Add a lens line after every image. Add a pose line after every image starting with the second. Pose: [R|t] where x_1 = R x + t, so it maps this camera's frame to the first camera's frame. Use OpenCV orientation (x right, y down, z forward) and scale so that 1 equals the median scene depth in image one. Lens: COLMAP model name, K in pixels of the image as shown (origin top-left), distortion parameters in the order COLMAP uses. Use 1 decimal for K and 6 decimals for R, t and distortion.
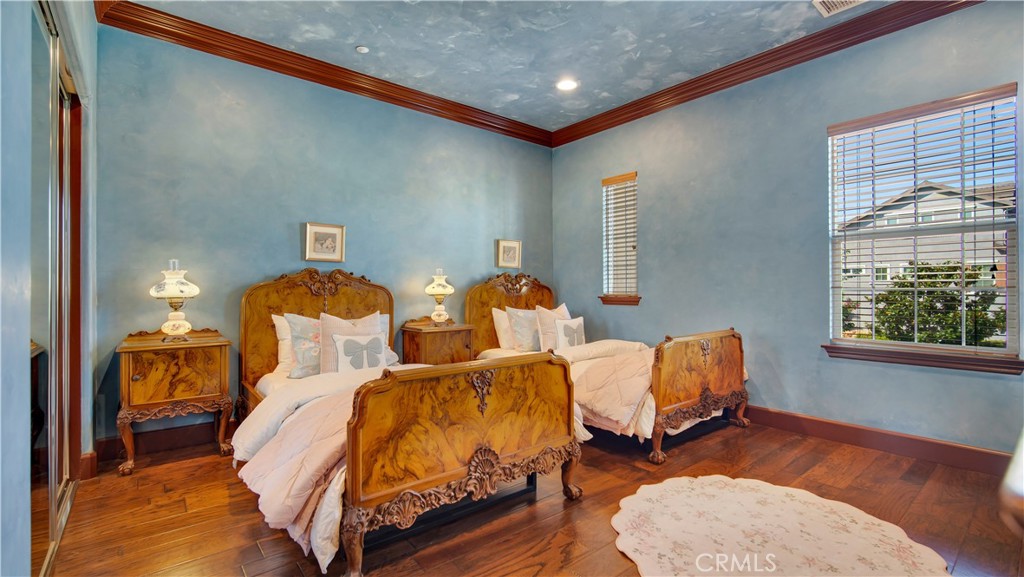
lens RADIAL K [[455.4, 0, 514.2], [0, 455.4, 287.3], [0, 0, 1]] dist [-0.006446, 0.000002]
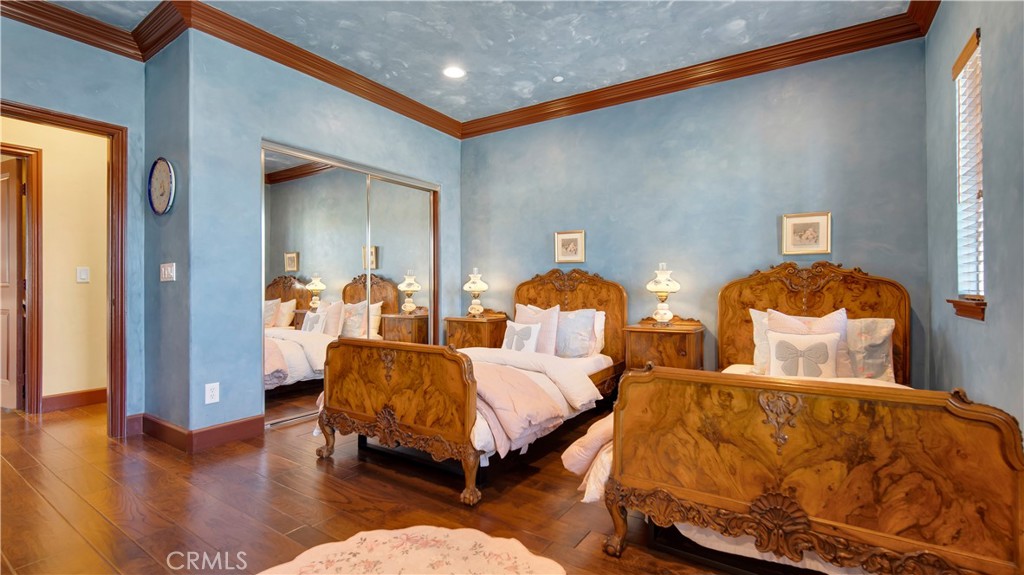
lens RADIAL K [[455.4, 0, 536.4], [0, 455.4, 287.5], [0, 0, 1]] dist [-0.006446, 0.000002]
pose [[0.309972, 0.003691, -0.950739, 0.711998], [0.005154, 0.999971, 0.005563, 0.001382], [0.950732, -0.006625, 0.309944, 0.550958]]
